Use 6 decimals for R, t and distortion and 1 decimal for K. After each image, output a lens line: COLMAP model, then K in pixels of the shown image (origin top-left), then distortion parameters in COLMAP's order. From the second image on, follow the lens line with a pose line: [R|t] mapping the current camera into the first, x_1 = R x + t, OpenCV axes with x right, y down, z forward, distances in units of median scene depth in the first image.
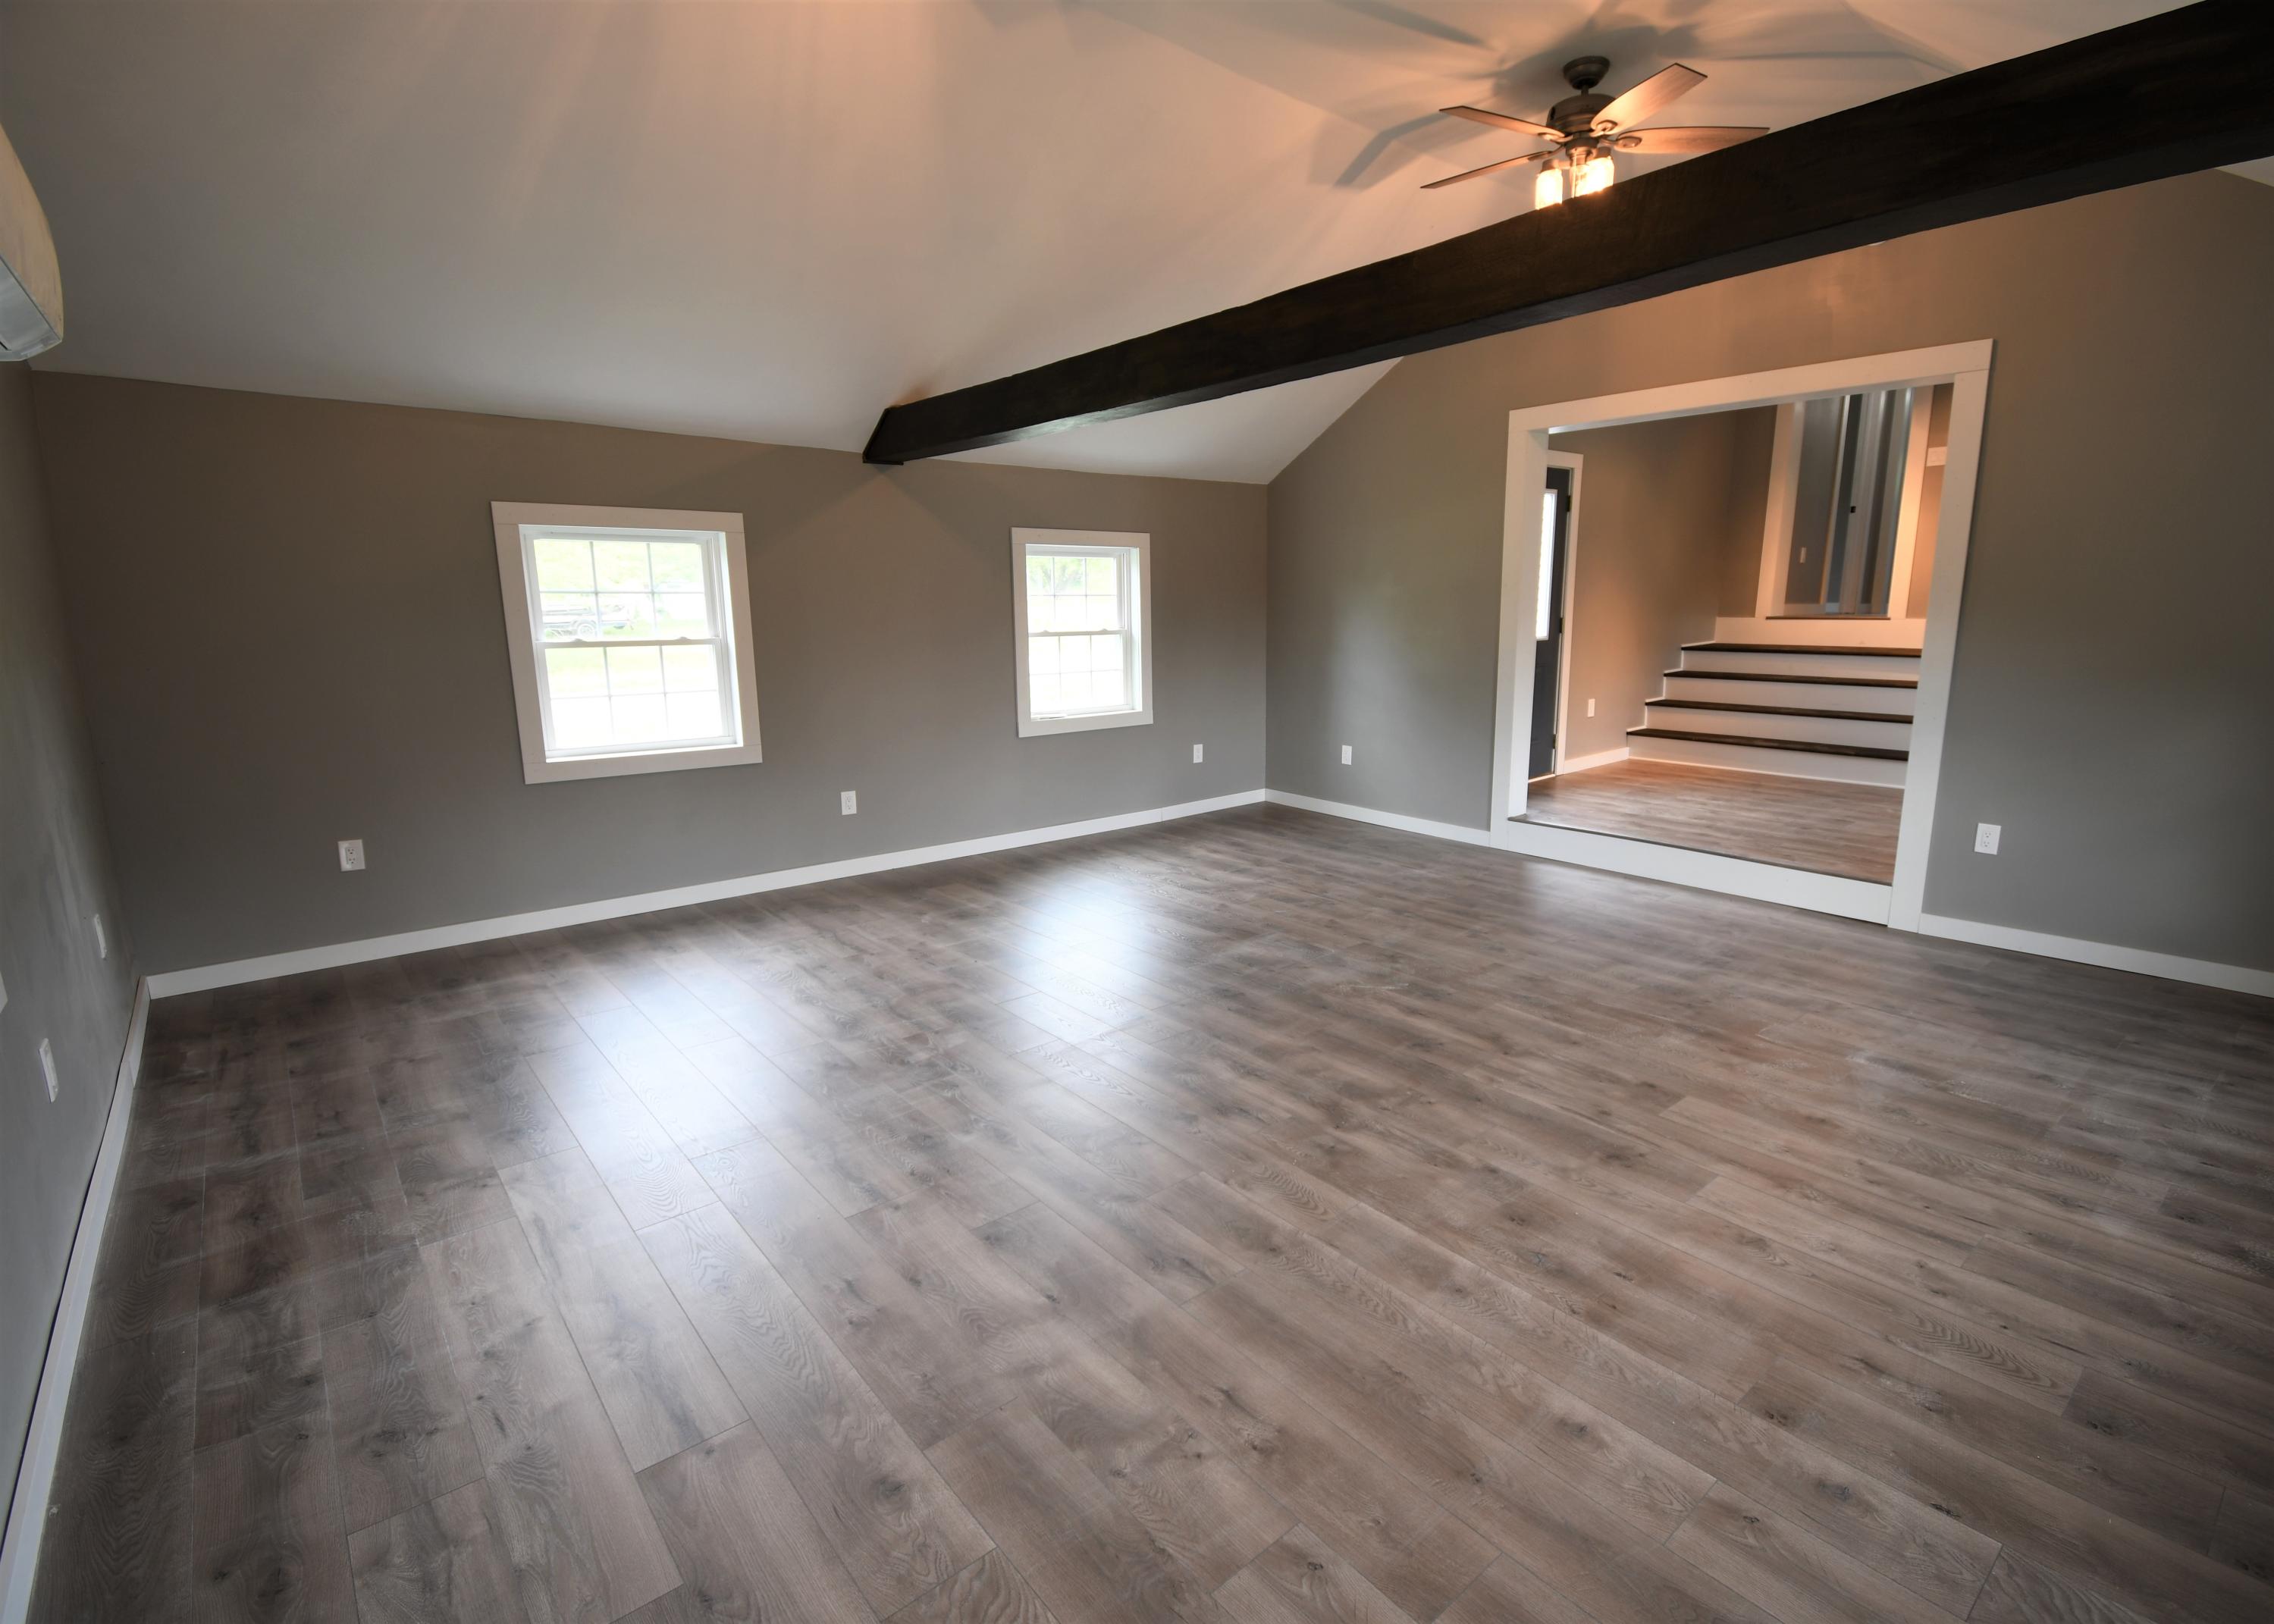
lens RADIAL K [[1080.9, 0, 1190.2], [0, 1080.9, 806.2], [0, 0, 1]] dist [0.029861, -0.029266]
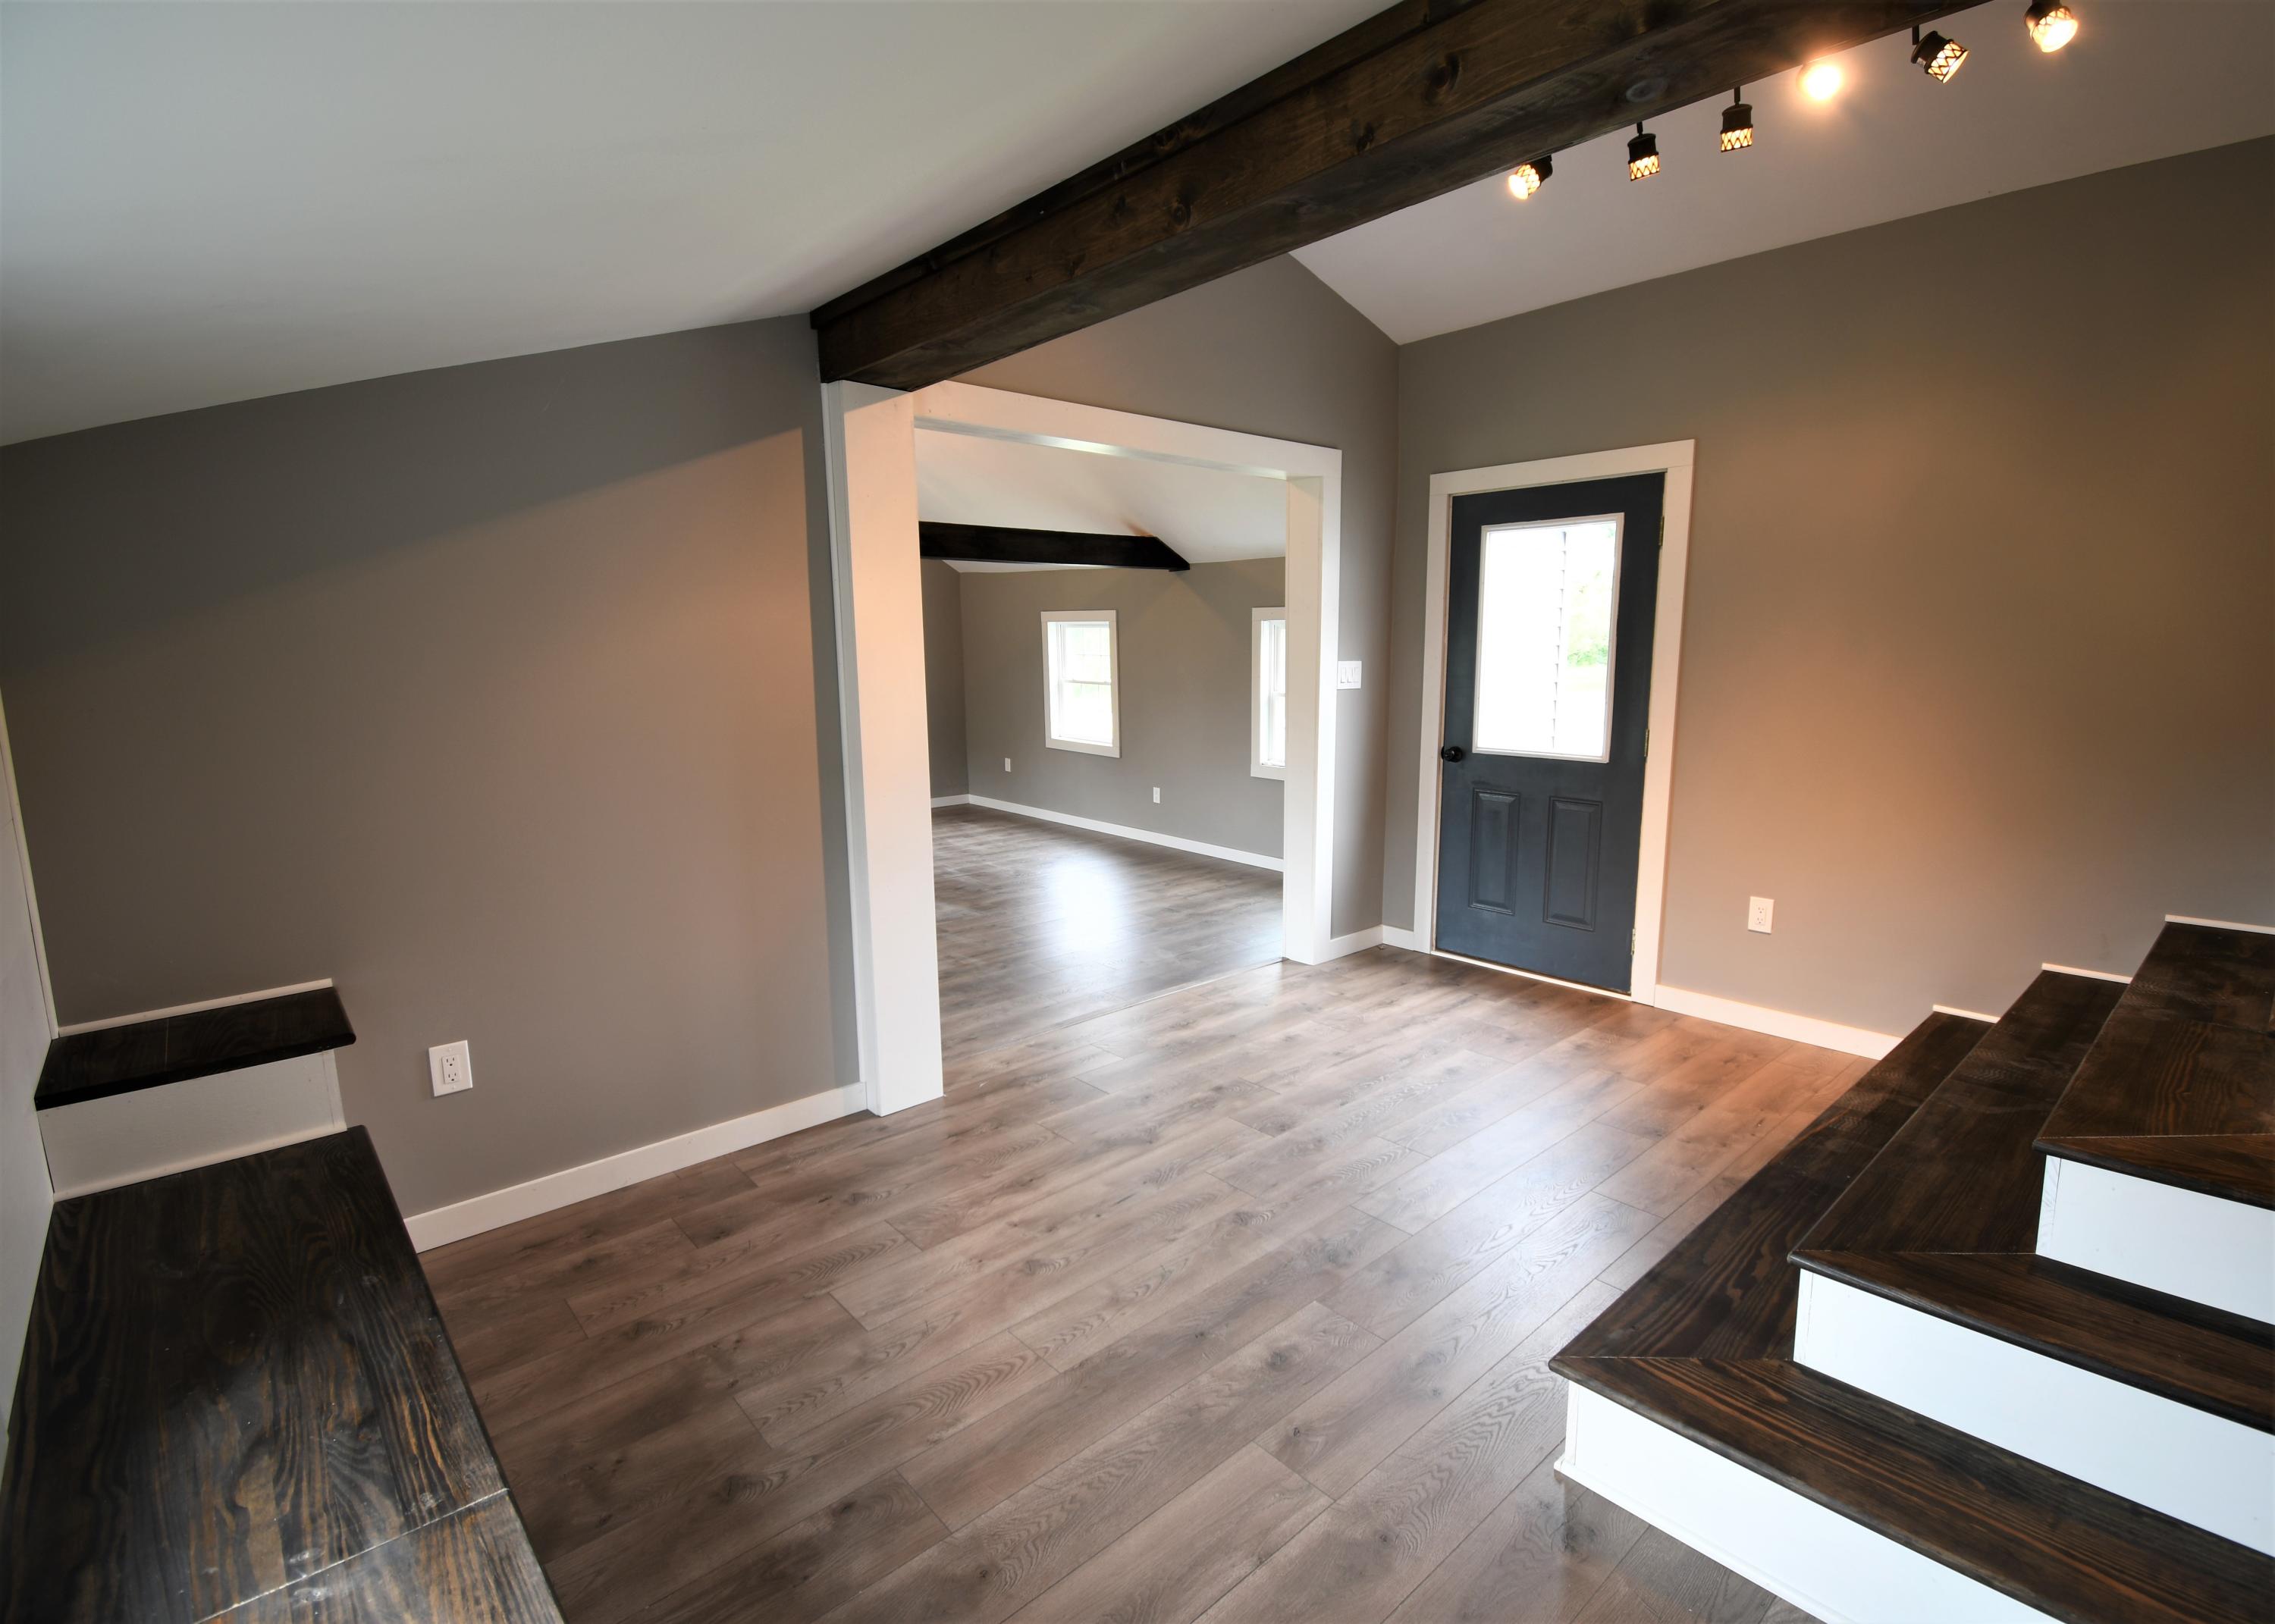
lens RADIAL K [[1067.5, 0, 1137.5], [0, 1067.5, 812.0], [0, 0, 1]] dist [0.002991, -0.000600]
pose [[0.004771, 0.169794, -0.985468, 2.148078], [-0.190337, 0.967617, 0.165797, -0.414057], [0.981707, 0.186780, 0.036934, 1.722686]]
